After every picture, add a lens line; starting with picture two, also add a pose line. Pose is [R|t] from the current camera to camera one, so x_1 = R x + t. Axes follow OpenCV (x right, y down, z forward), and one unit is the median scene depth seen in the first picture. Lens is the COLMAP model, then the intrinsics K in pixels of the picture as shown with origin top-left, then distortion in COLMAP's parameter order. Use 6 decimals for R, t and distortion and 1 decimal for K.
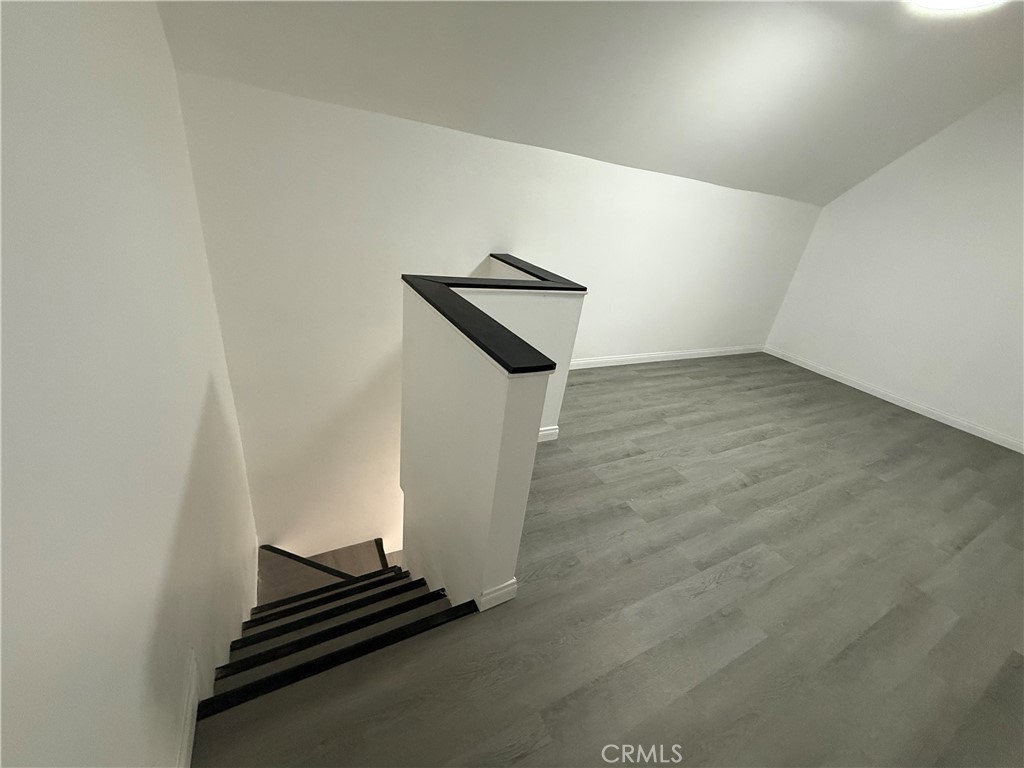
lens RADIAL K [[407.4, 0, 509.9], [0, 407.4, 382.2], [0, 0, 1]] dist [-0.000696, 0.000274]
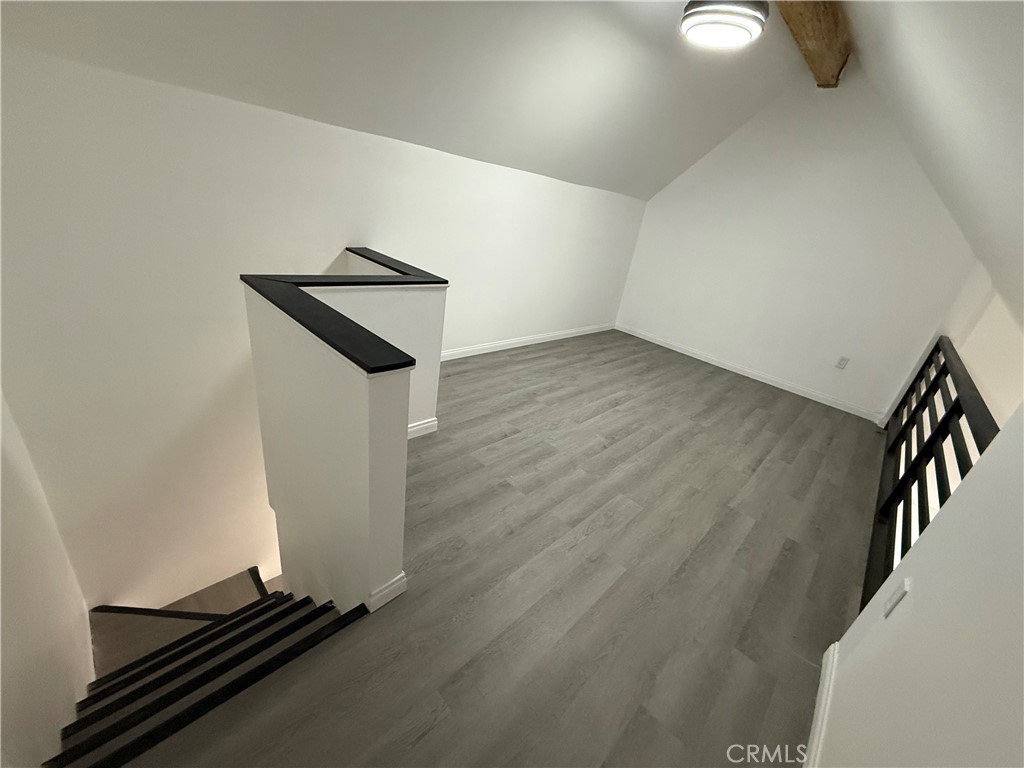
lens RADIAL K [[407.4, 0, 509.7], [0, 407.4, 383.5], [0, 0, 1]] dist [-0.000696, 0.000274]
pose [[0.955013, -0.108946, 0.275826, 0.020901], [0.101114, 0.993966, 0.042506, -0.001867], [-0.278793, -0.012704, 0.960267, -0.025311]]
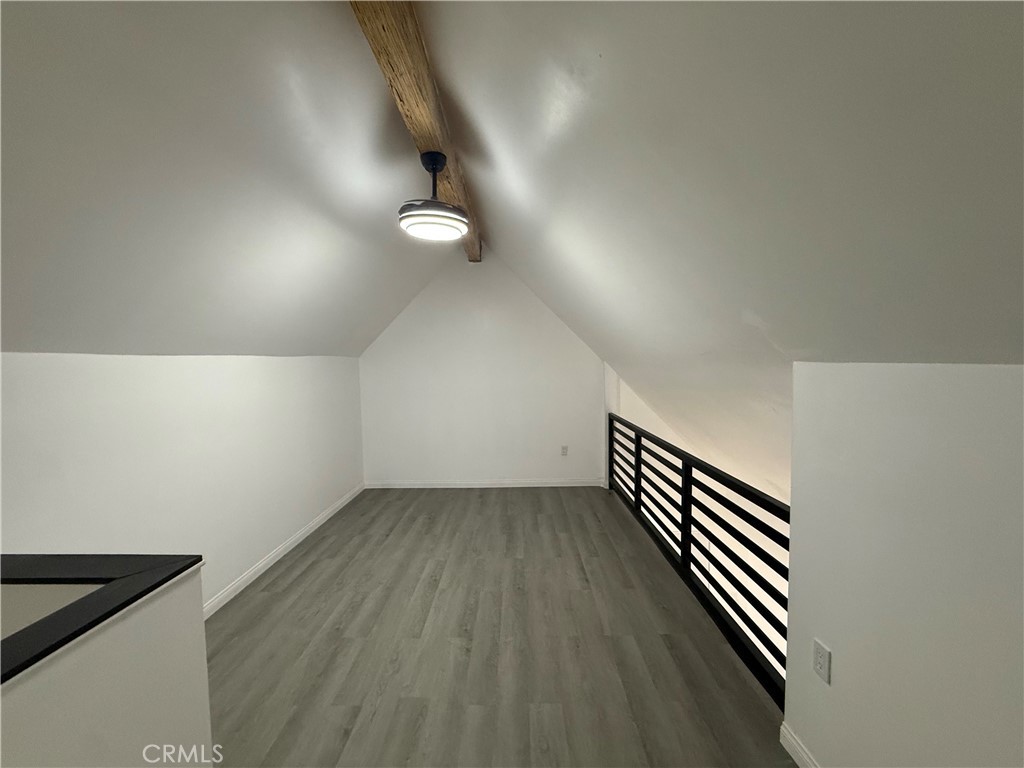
lens RADIAL K [[407.4, 0, 510.6], [0, 407.4, 383.4], [0, 0, 1]] dist [-0.000696, 0.000274]
pose [[0.480213, -0.187783, 0.856815, -0.053804], [0.443771, 0.894592, -0.052654, -0.182590], [-0.756613, 0.405515, 0.512928, 0.182335]]
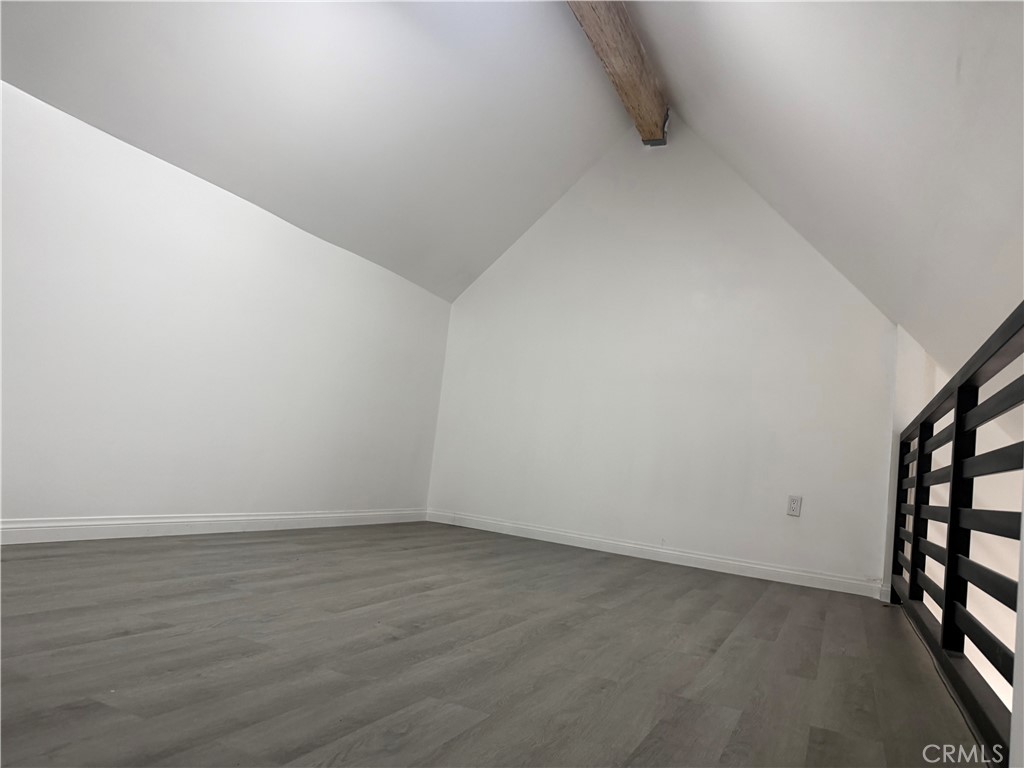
lens RADIAL K [[724.1, 0, 514.7], [0, 724.1, 380.7], [0, 0, 1]] dist [0.044123, -0.059426]
pose [[0.794602, 0.022598, 0.606711, 0.146720], [0.248865, 0.899374, -0.359434, 0.293496], [-0.553782, 0.436596, 0.709020, 0.162861]]
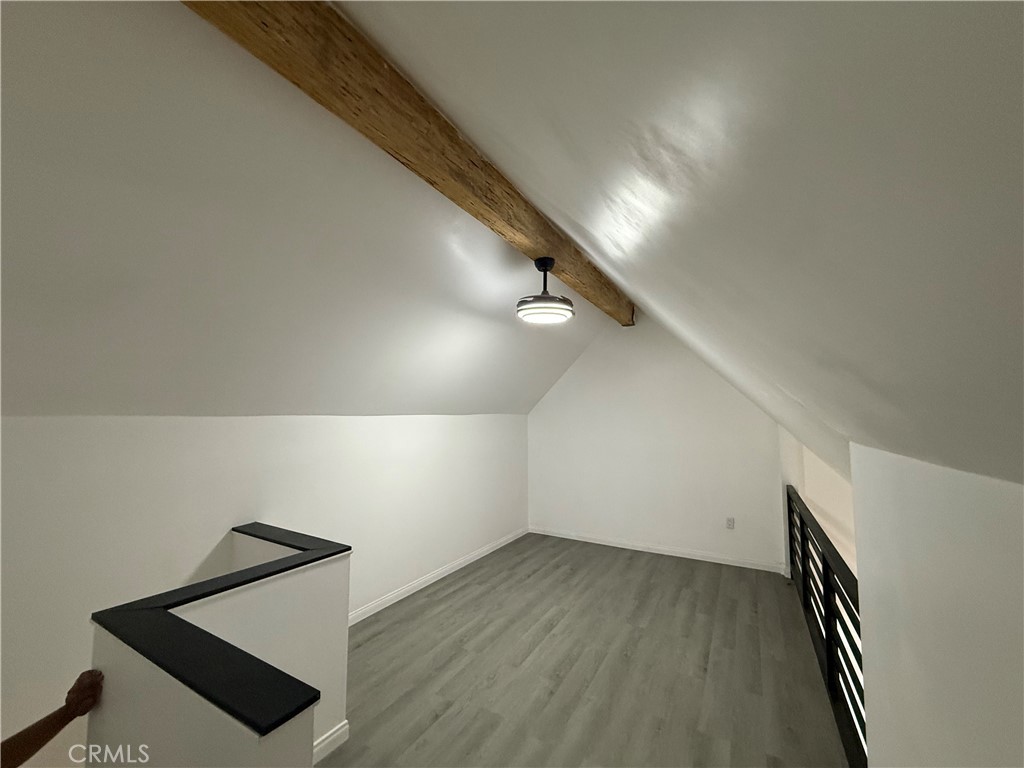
lens RADIAL K [[407.4, 0, 510.1], [0, 407.4, 383.8], [0, 0, 1]] dist [-0.000696, 0.000274]
pose [[0.842968, -0.091176, 0.530182, 0.021088], [0.324105, 0.872671, -0.365241, -0.073321], [-0.429373, 0.479721, 0.765184, -0.089091]]
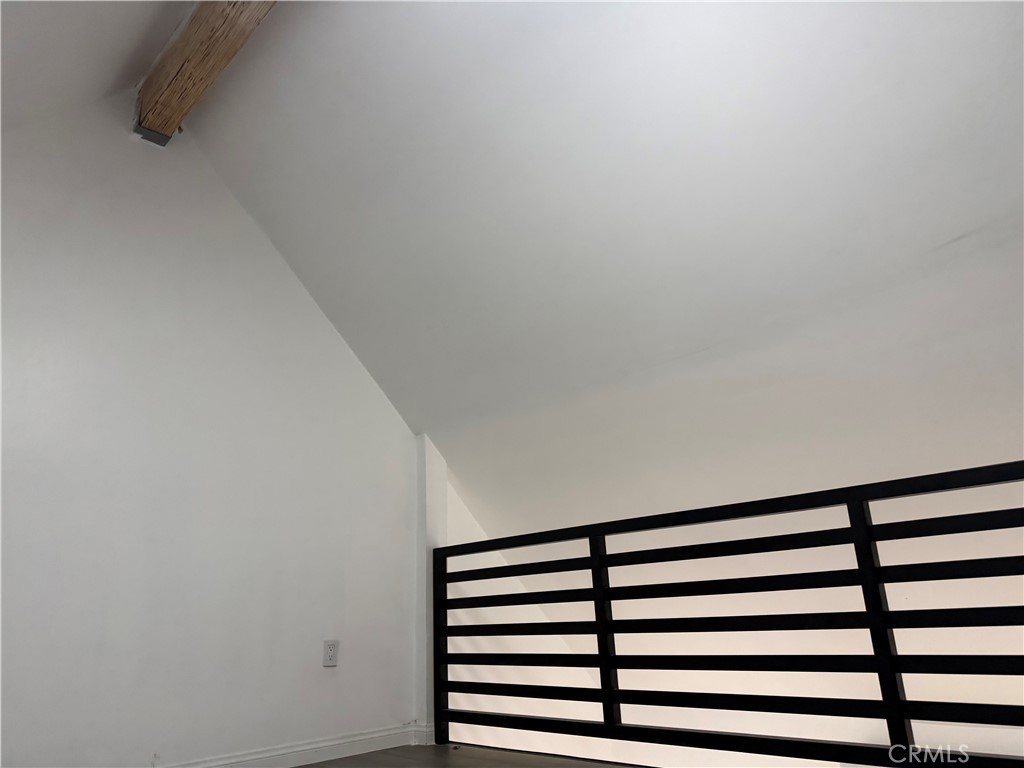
lens RADIAL K [[720.8, 0, 519.1], [0, 720.8, 381.2], [0, 0, 1]] dist [0.011302, -0.012026]
pose [[-0.265966, 0.174715, 0.948017, 0.263817], [0.416996, 0.907518, -0.050263, -0.121983], [-0.869124, 0.381951, -0.314224, 1.034203]]
